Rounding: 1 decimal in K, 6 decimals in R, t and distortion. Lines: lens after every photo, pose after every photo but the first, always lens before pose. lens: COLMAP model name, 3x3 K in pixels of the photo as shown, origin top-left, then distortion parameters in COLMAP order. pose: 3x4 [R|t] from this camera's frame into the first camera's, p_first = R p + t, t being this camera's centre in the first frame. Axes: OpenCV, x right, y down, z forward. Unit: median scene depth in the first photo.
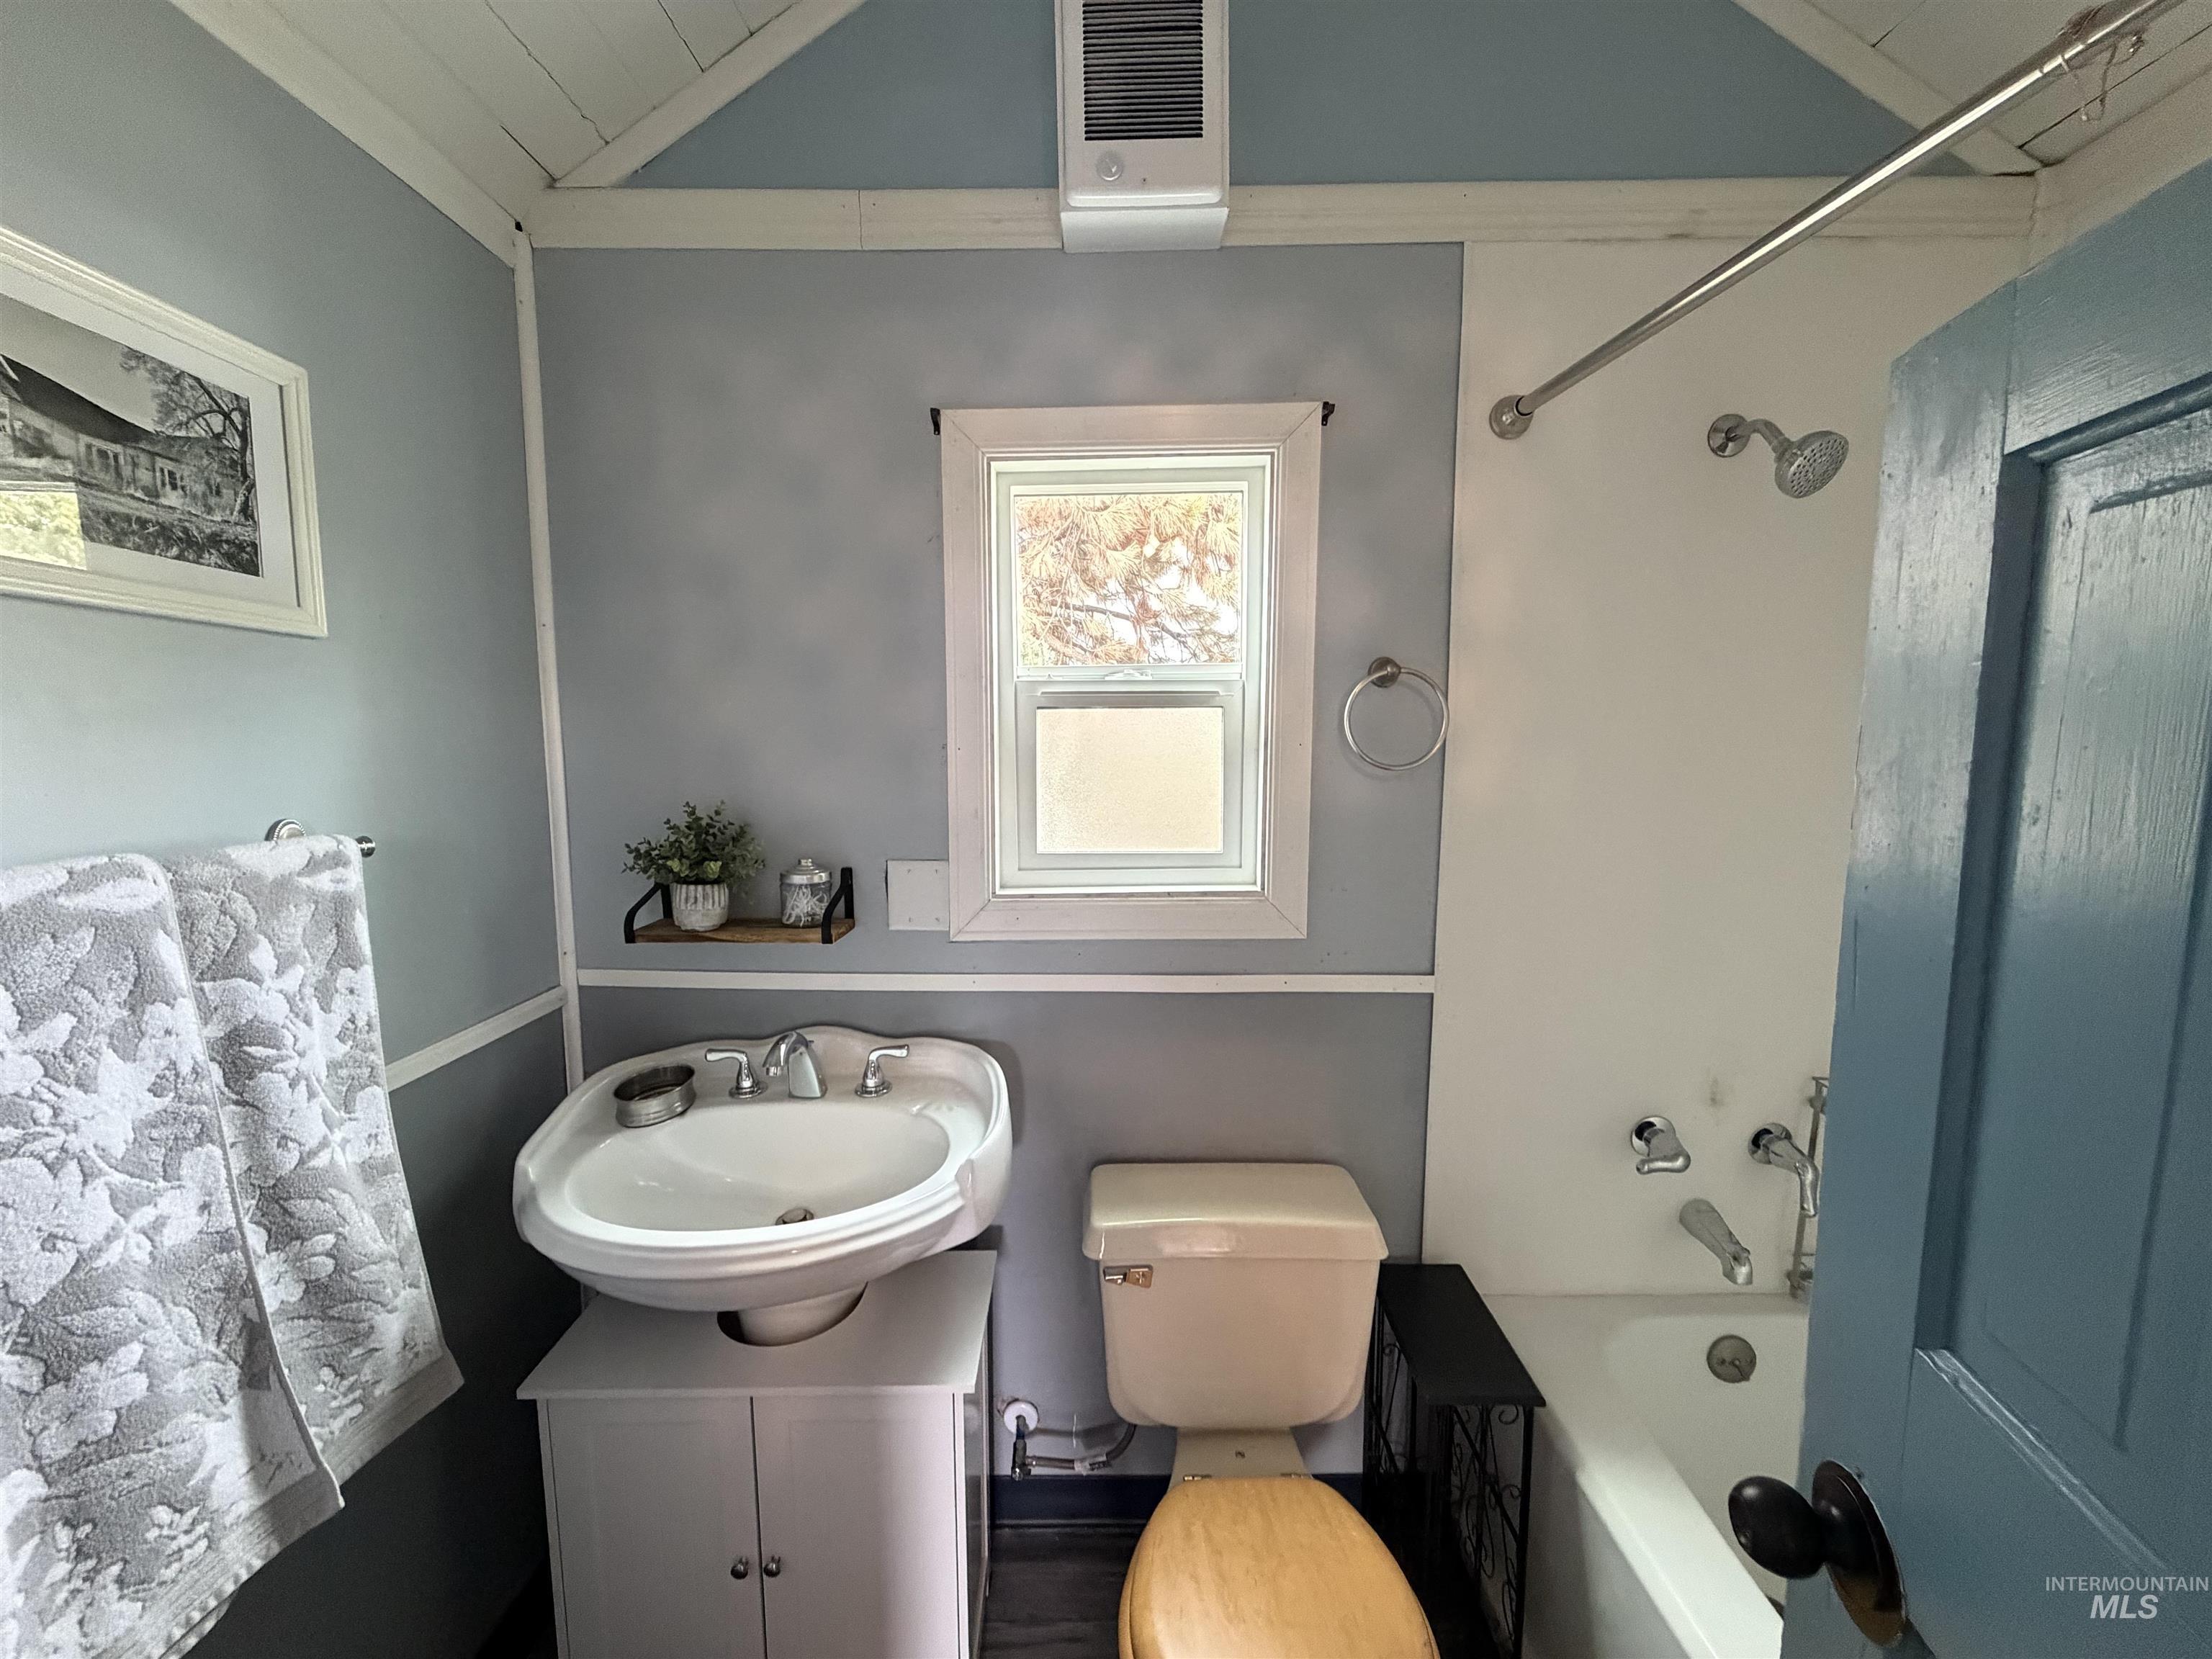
lens RADIAL K [[883.7, 0, 1112.5], [0, 883.7, 840.3], [0, 0, 1]] dist [-0.000492, 0.000175]
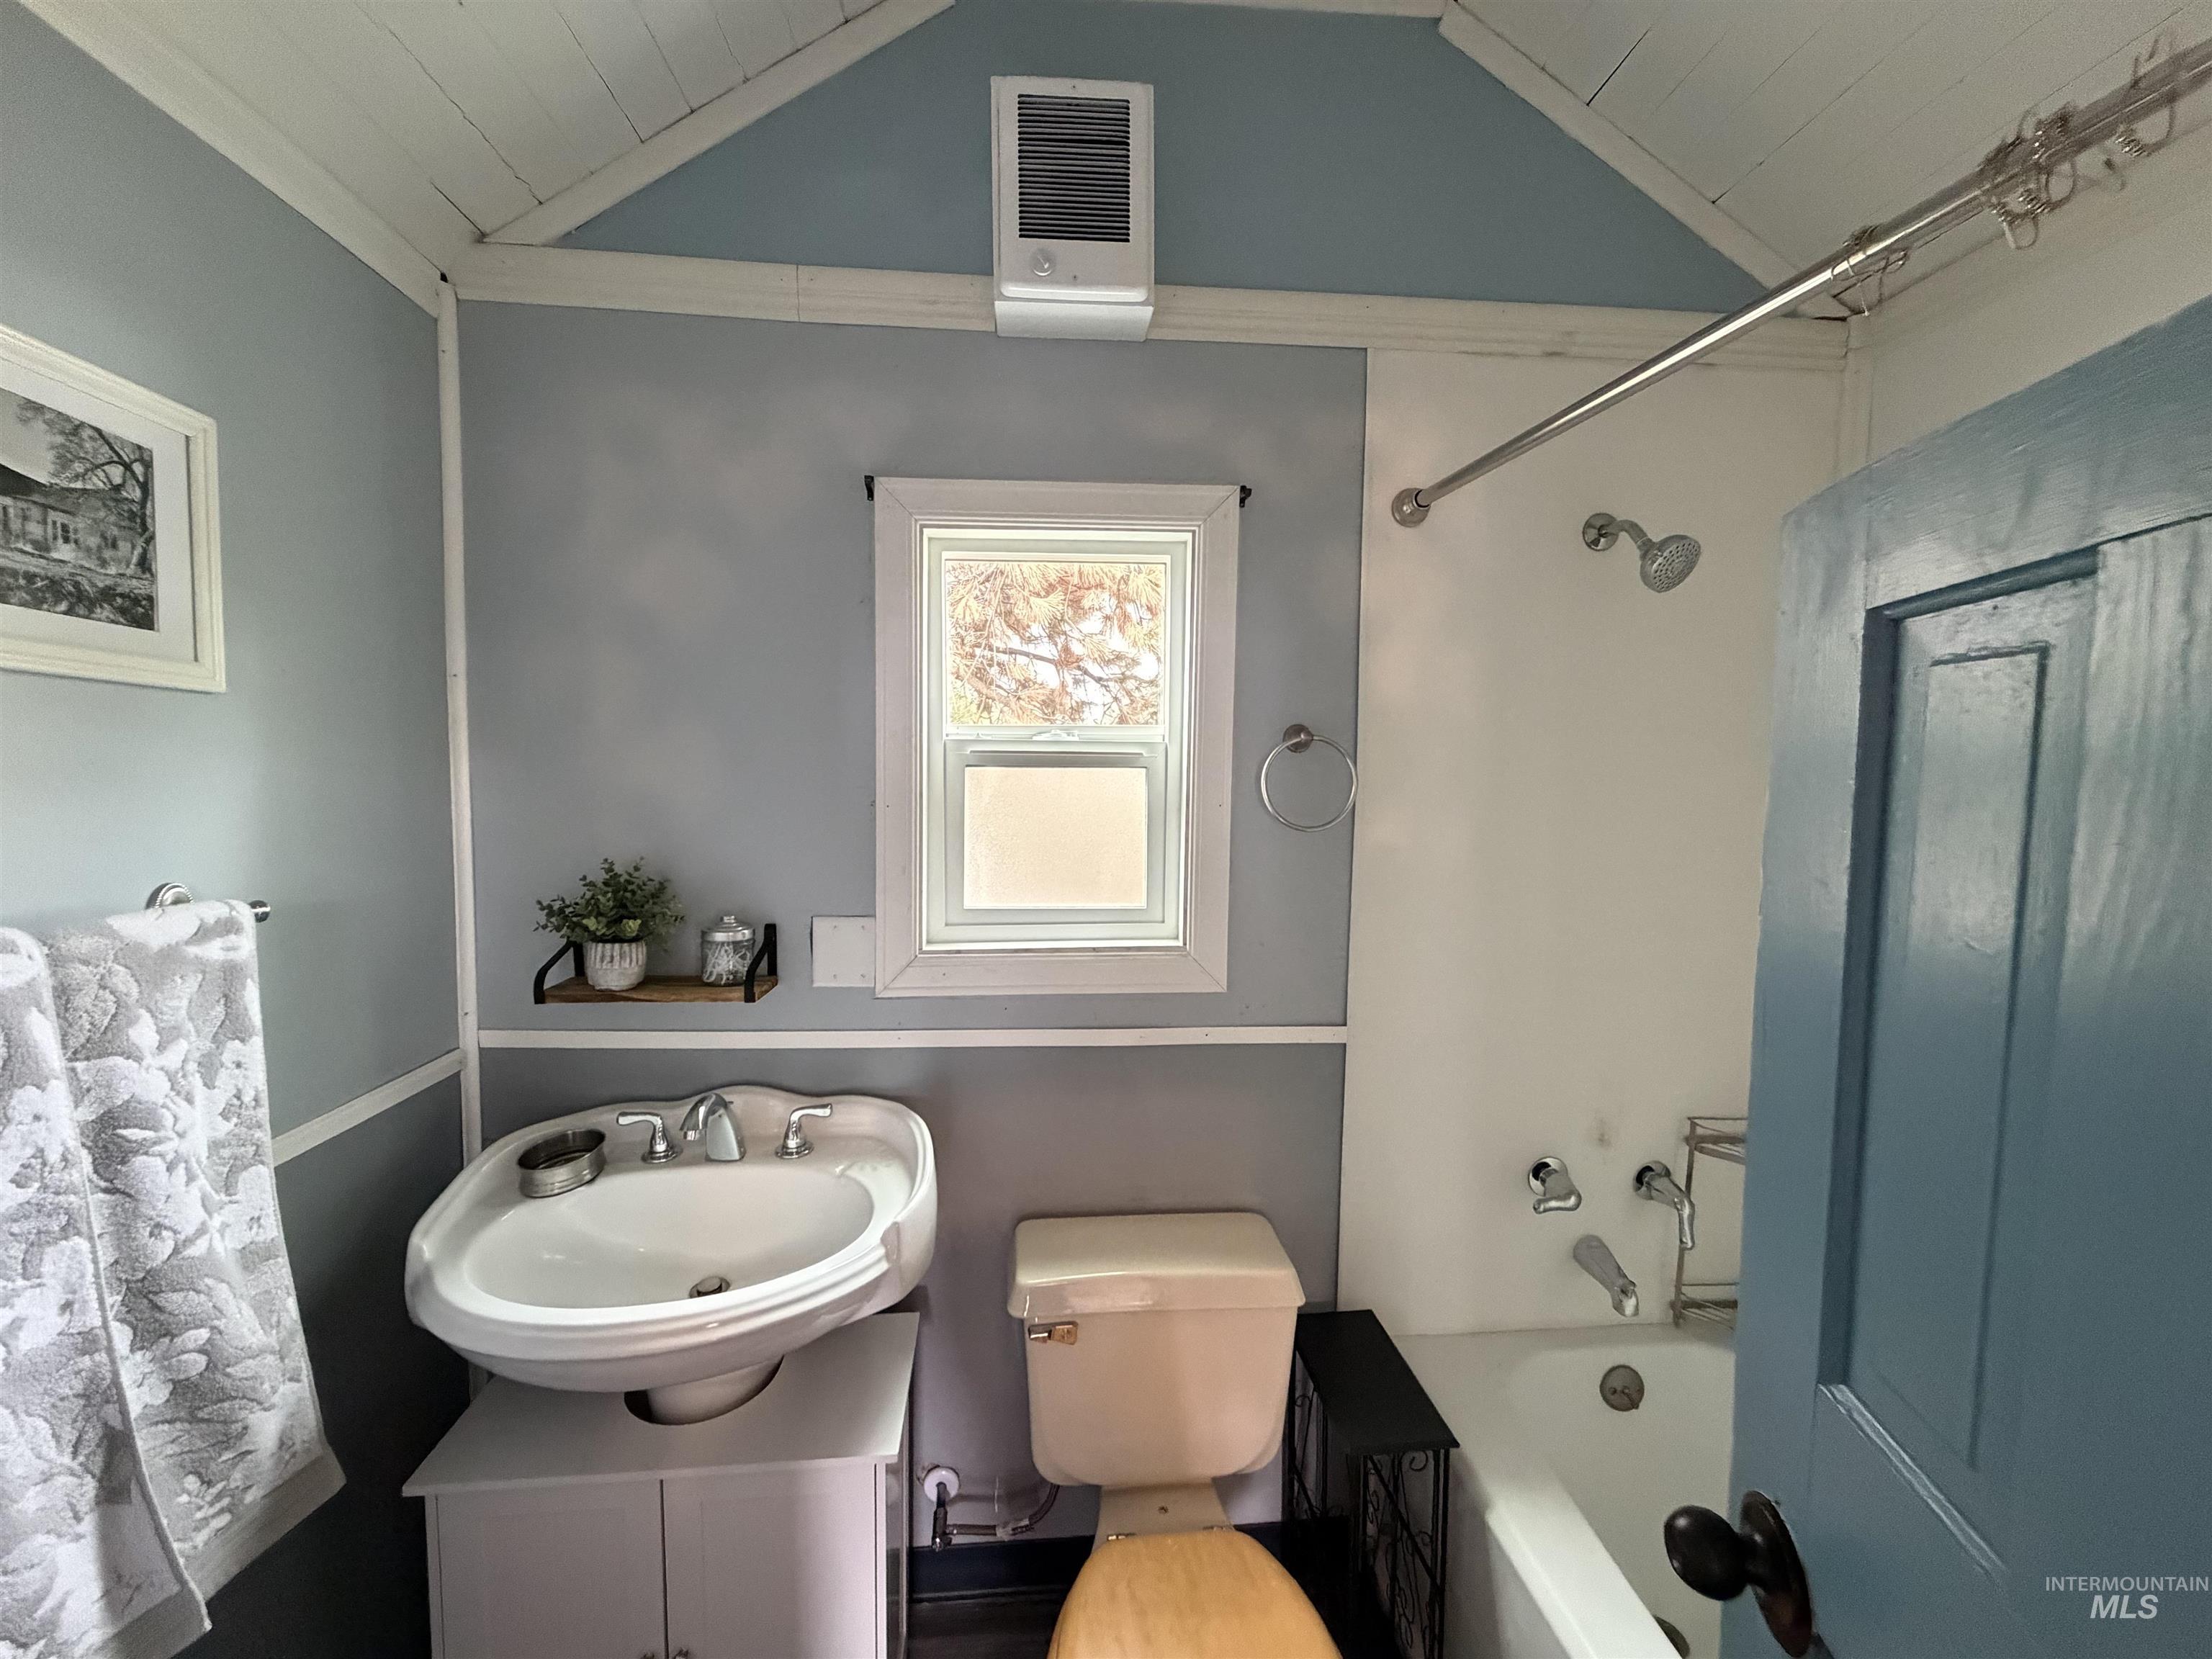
lens RADIAL K [[883.7, 0, 1114.4], [0, 883.7, 840.1], [0, 0, 1]] dist [-0.000492, 0.000175]
pose [[0.995796, 0.007186, 0.091314, -0.008331], [-0.003151, 0.999015, -0.044254, -0.023185], [-0.091542, 0.043780, 0.994838, -0.030616]]
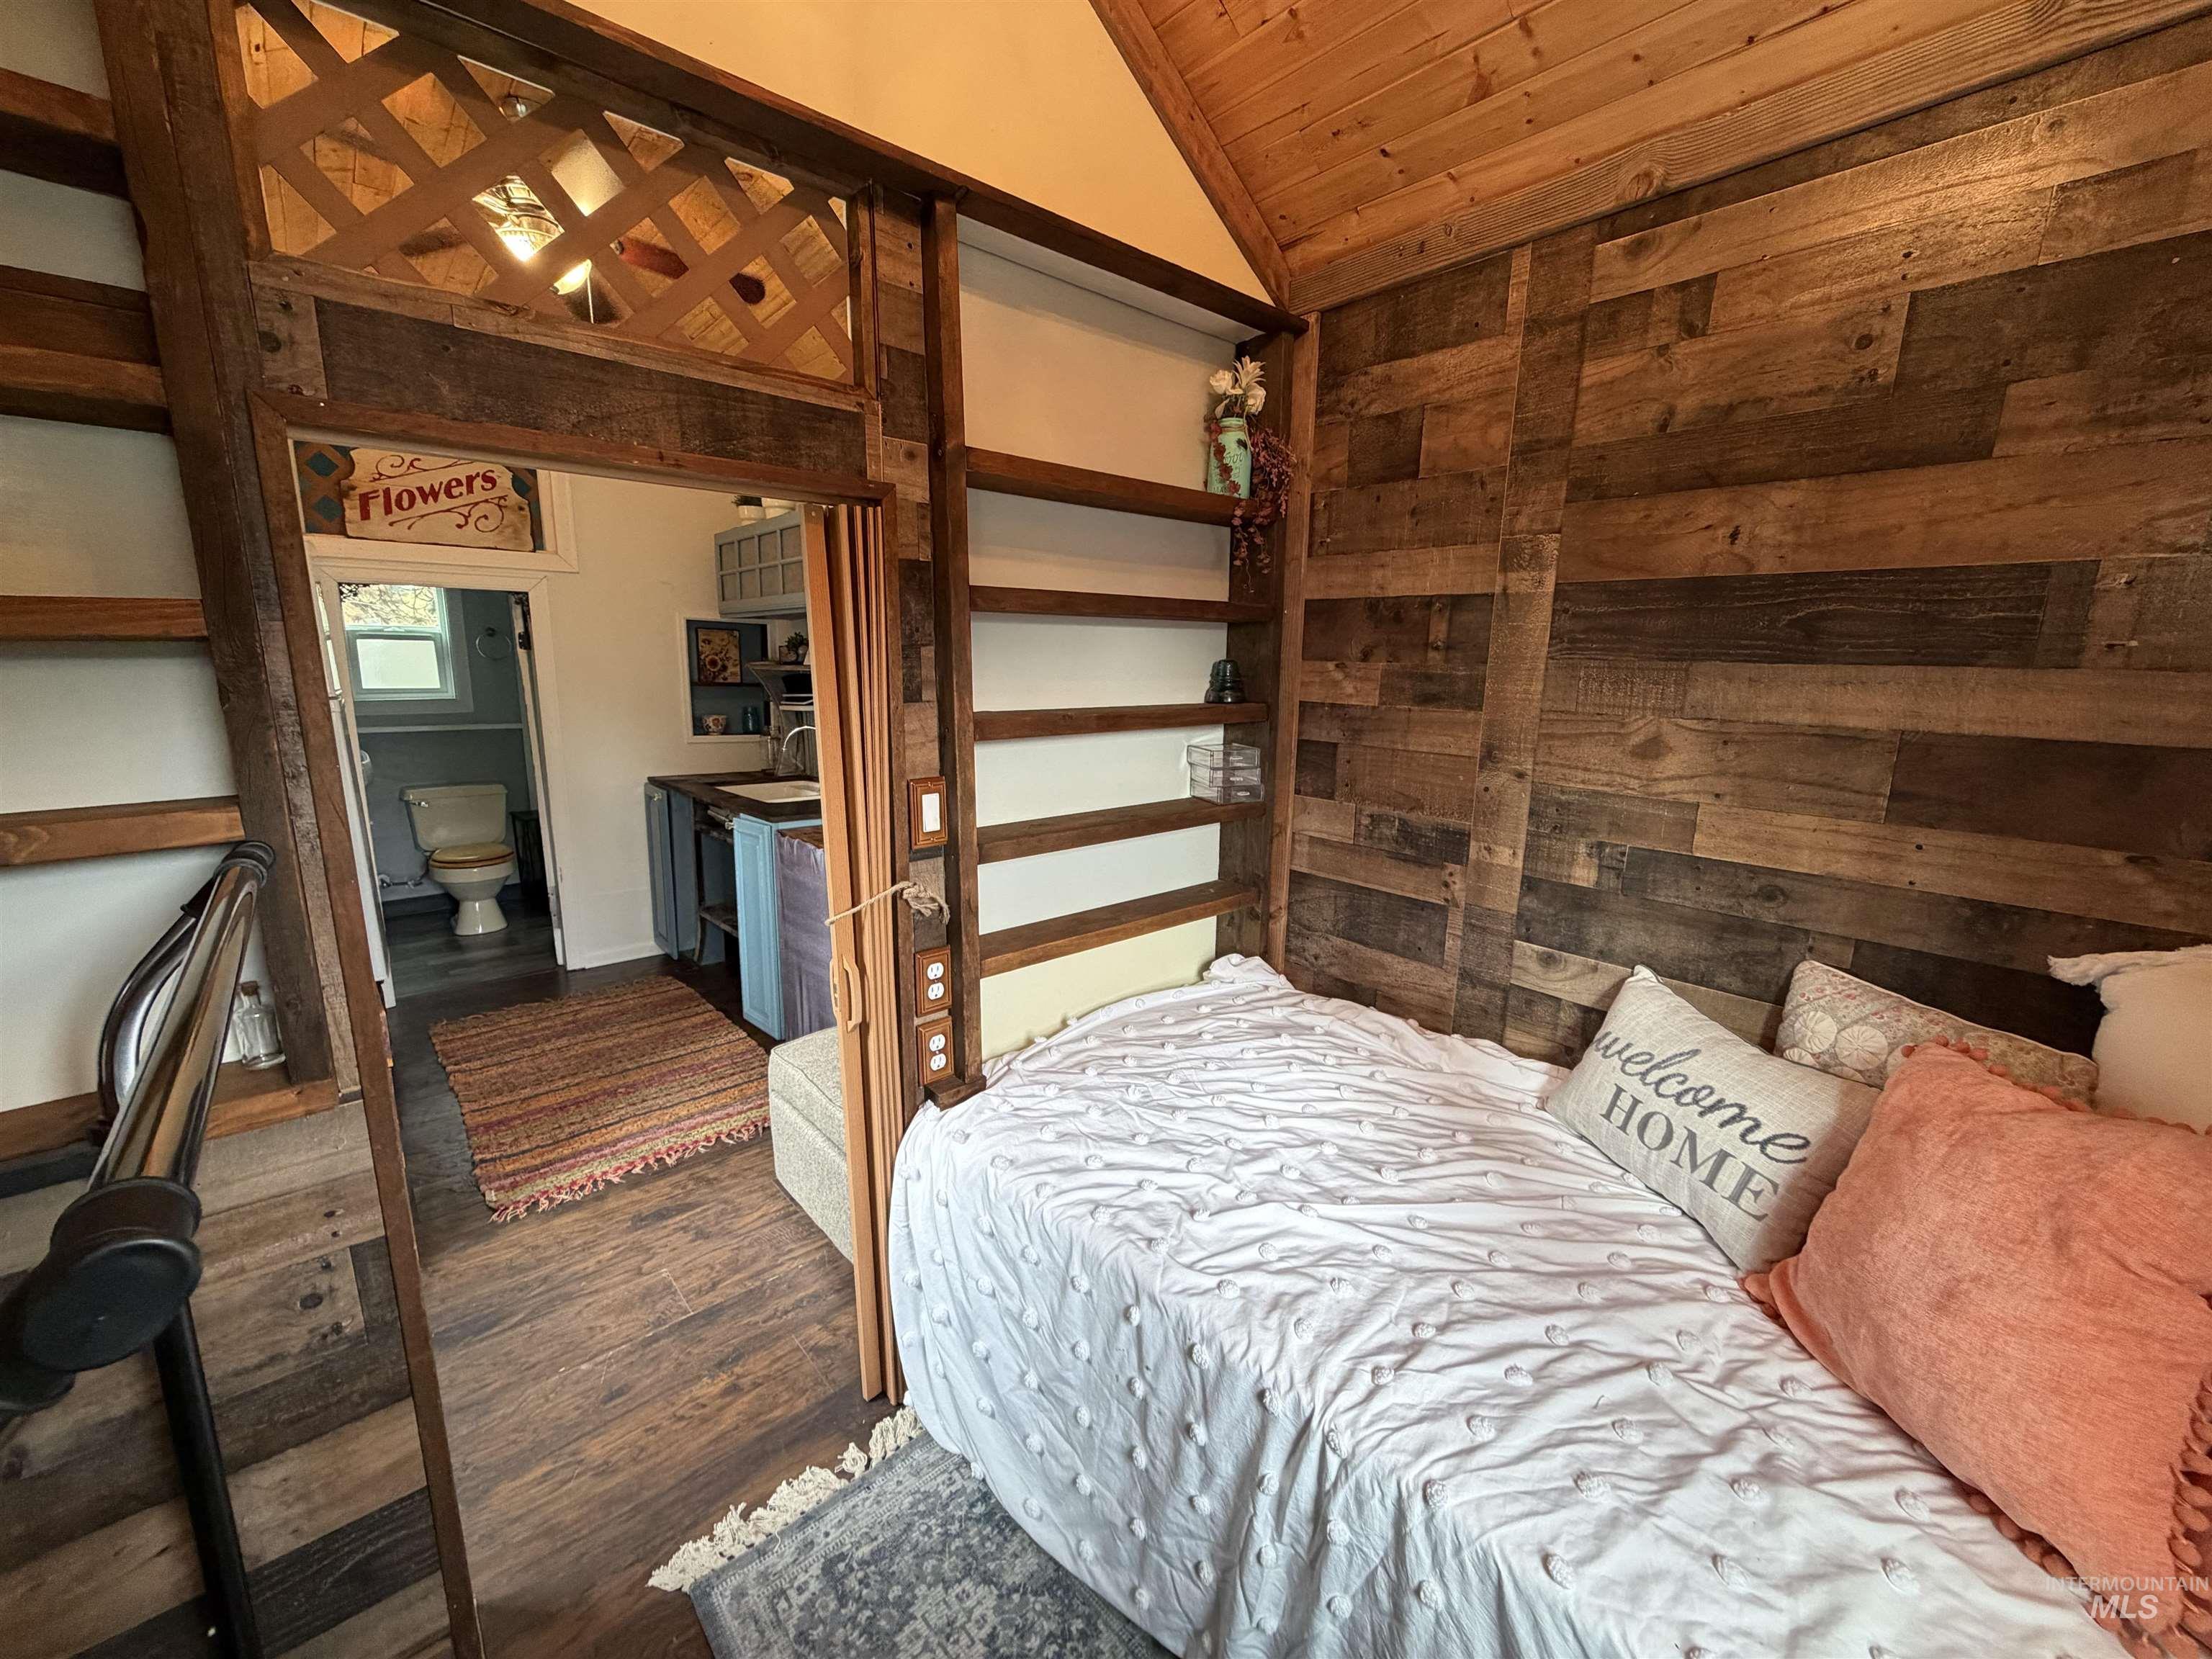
lens RADIAL K [[883.7, 0, 1099.8], [0, 883.7, 828.4], [0, 0, 1]] dist [-0.000492, 0.000175]
pose [[0.753263, -0.111405, 0.648216, -0.223099], [0.057679, 0.992943, 0.103625, 0.374275], [-0.655185, -0.040668, 0.754373, -3.354526]]
